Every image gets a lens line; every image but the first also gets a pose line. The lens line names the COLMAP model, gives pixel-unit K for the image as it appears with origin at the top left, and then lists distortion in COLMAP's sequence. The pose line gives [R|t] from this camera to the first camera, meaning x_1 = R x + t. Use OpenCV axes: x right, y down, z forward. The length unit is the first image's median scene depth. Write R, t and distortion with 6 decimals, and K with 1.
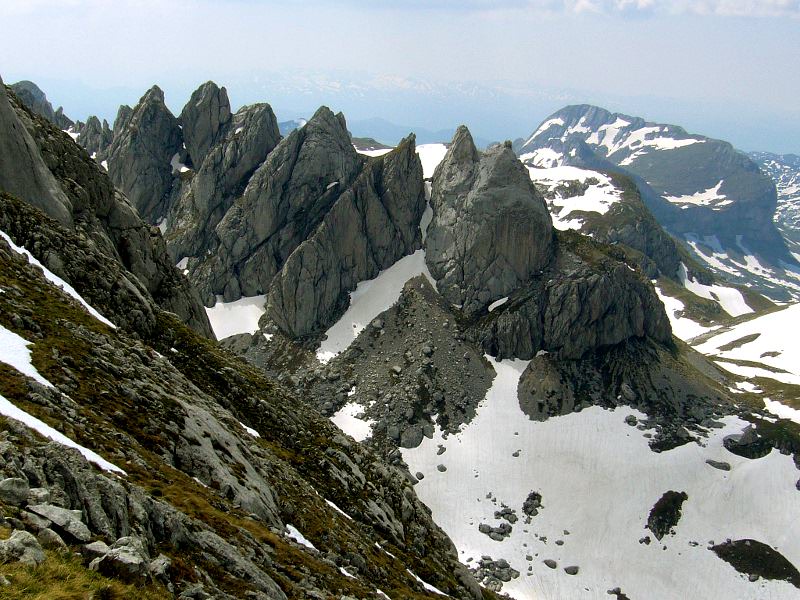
lens RADIAL K [[1404.8, 0, 399.4], [0, 1404.8, 300.1], [0, 0, 1]] dist [-0.042075, 0.000000]
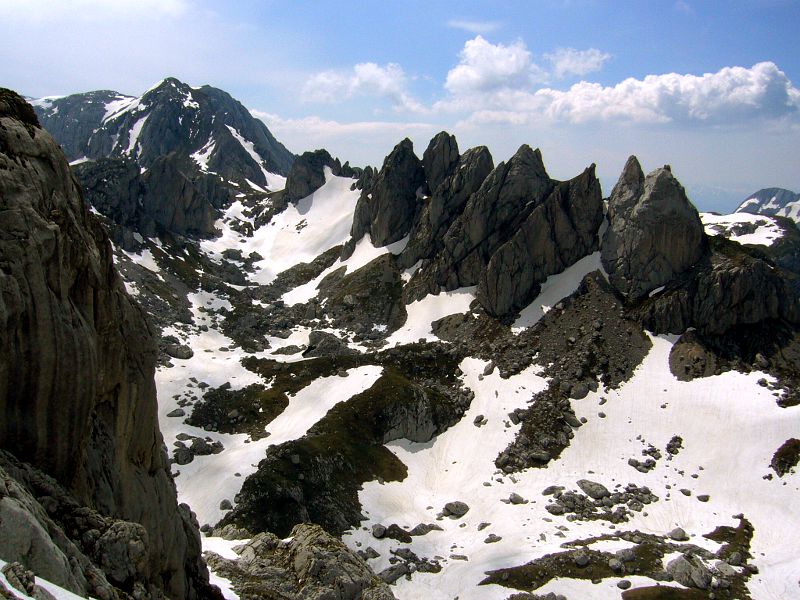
lens RADIAL K [[990.6, 0, 401.0], [0, 990.6, 299.7], [0, 0, 1]] dist [-0.056214, 0.000000]
pose [[0.971787, 0.004130, -0.235823, 0.056290], [-0.012878, 0.999284, -0.035565, 0.044729], [0.235507, 0.037599, 0.971145, 0.085251]]
